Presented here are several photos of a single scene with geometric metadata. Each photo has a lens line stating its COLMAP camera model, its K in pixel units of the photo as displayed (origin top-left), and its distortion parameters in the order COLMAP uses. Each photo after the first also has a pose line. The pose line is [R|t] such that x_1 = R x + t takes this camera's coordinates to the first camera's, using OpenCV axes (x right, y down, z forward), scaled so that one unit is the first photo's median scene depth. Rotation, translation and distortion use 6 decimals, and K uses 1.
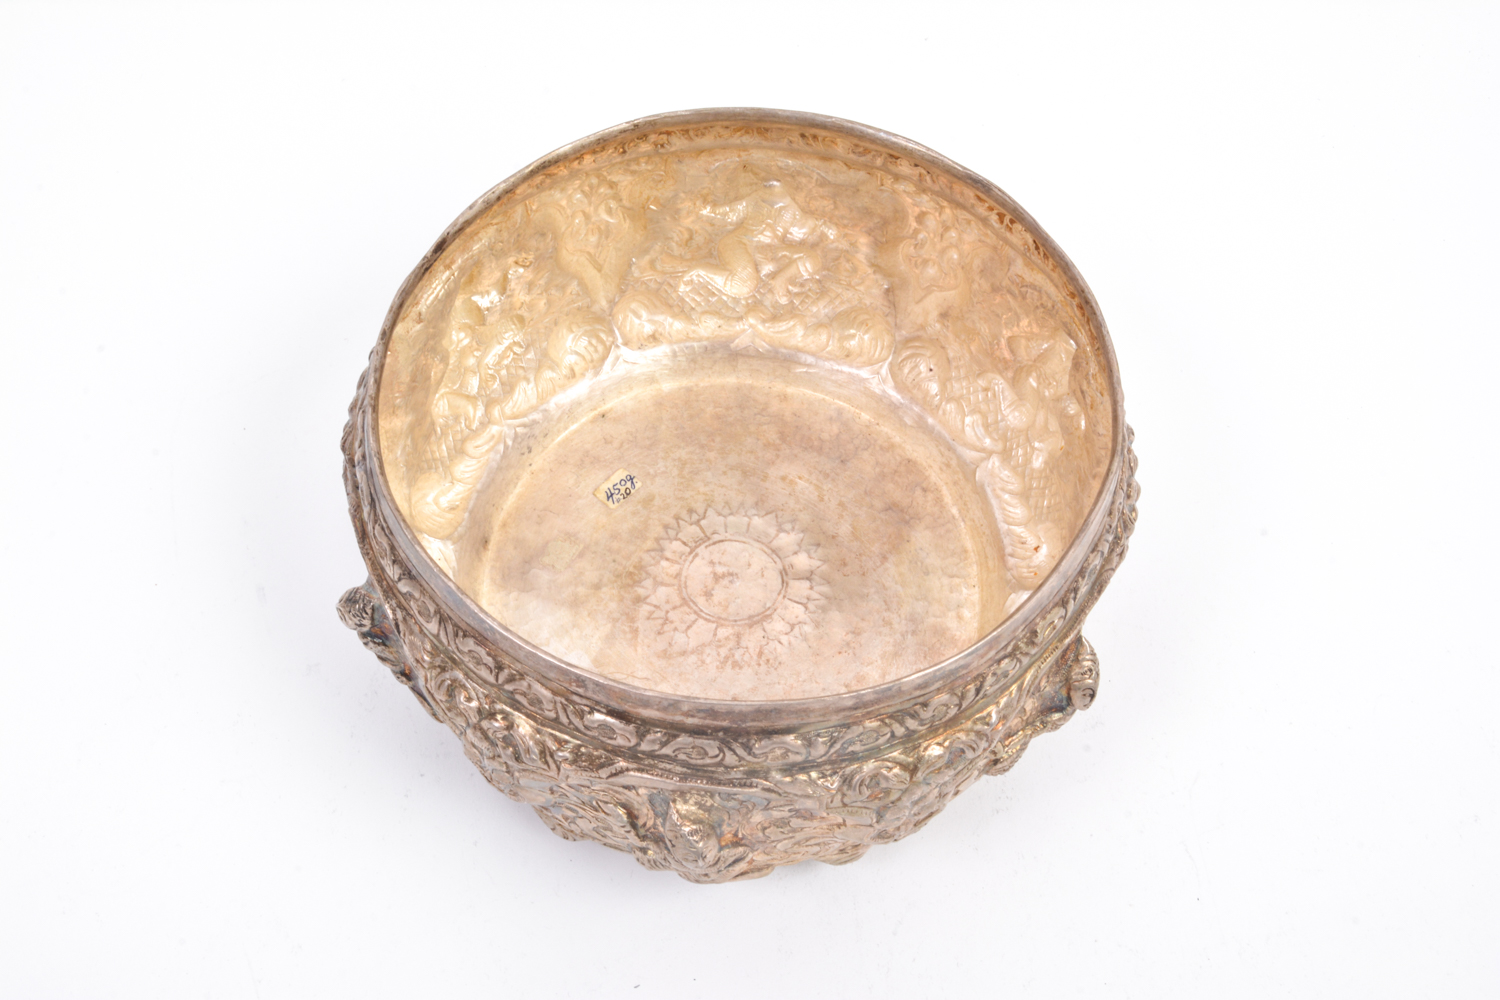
lens RADIAL K [[1315.6, 0, 715.8], [0, 1315.6, 487.3], [0, 0, 1]] dist [-0.003447, -0.000581]
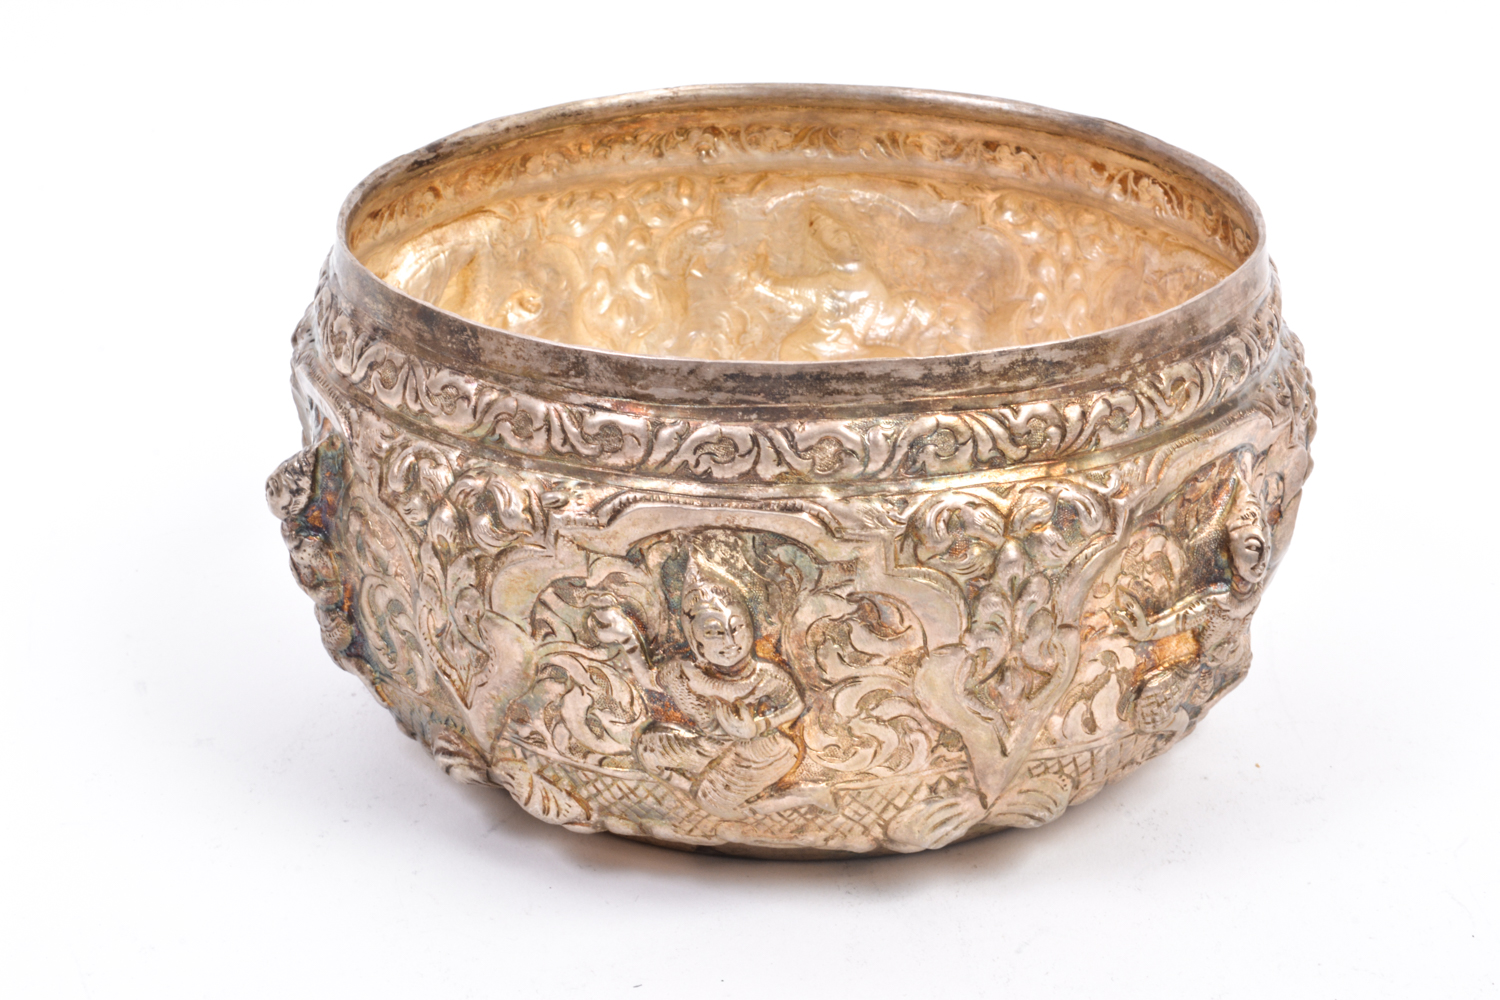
lens RADIAL K [[2070.5, 0, 746.2], [0, 2070.5, 506.2], [0, 0, 1]] dist [0.064602, 0.000000]
pose [[0.999446, -0.001320, -0.033263, 0.024910], [-0.013396, 0.898793, -0.438168, 0.483000], [0.030475, 0.438370, 0.898278, -0.058416]]
